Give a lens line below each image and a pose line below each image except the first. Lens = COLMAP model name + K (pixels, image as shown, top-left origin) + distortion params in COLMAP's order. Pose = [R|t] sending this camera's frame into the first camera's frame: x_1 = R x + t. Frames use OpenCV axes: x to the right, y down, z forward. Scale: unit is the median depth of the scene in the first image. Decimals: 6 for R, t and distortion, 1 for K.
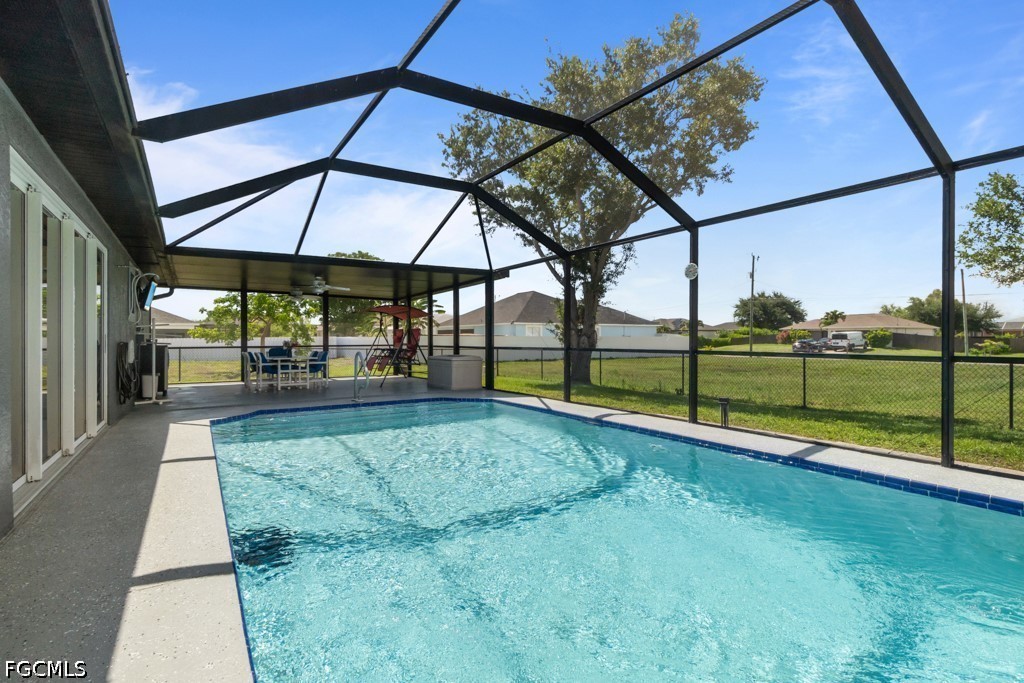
lens RADIAL K [[504.5, 0, 509.8], [0, 504.5, 335.8], [0, 0, 1]] dist [0.006648, -0.004684]
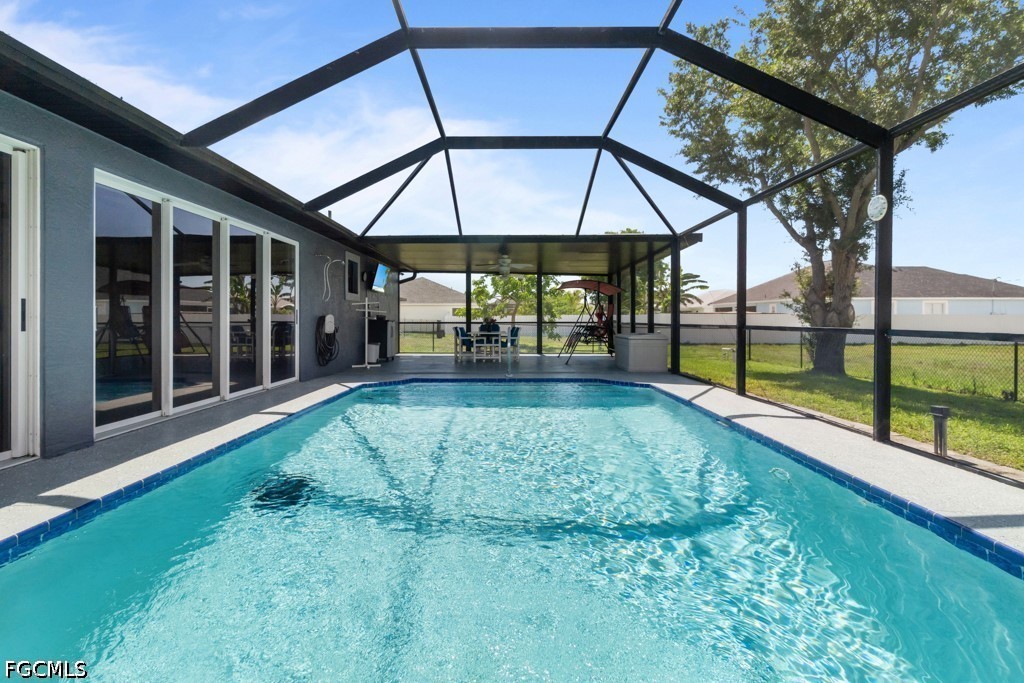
lens RADIAL K [[504.5, 0, 507.0], [0, 504.5, 329.5], [0, 0, 1]] dist [0.006648, -0.004684]
pose [[0.844609, 0.017694, -0.535091, 0.147275], [-0.000243, 0.999466, 0.032665, 0.001473], [0.535384, -0.027459, 0.844162, 0.095114]]
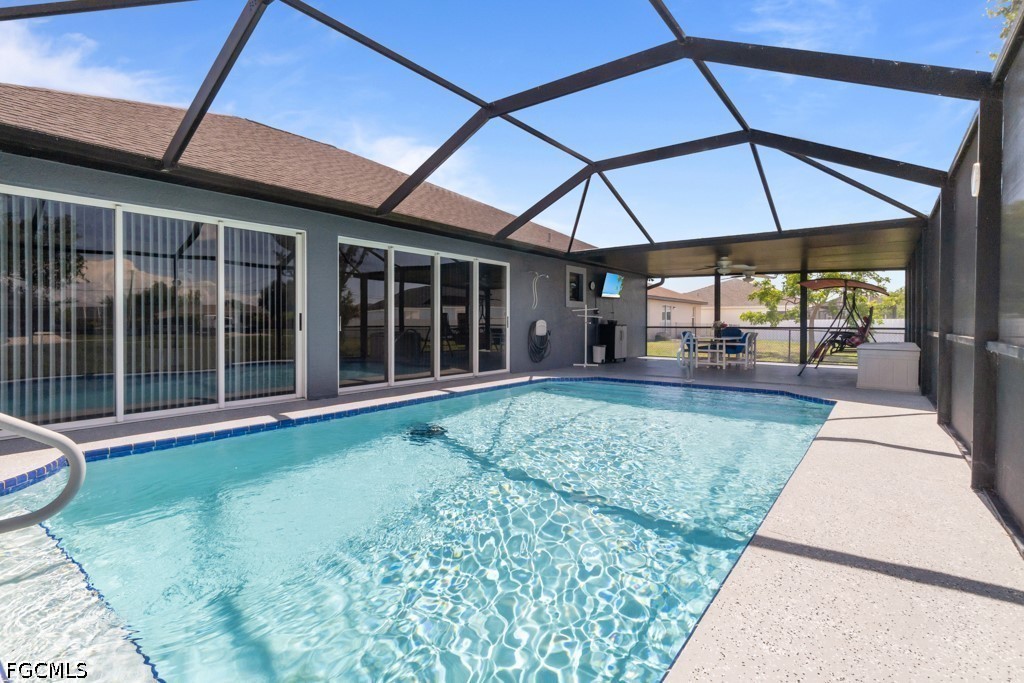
lens RADIAL K [[504.5, 0, 507.0], [0, 504.5, 328.0], [0, 0, 1]] dist [0.006648, -0.004684]
pose [[0.353055, 0.015499, -0.935474, 0.320227], [0.006213, 0.999802, 0.018910, 0.000946], [0.935582, -0.012488, 0.352889, 0.196134]]
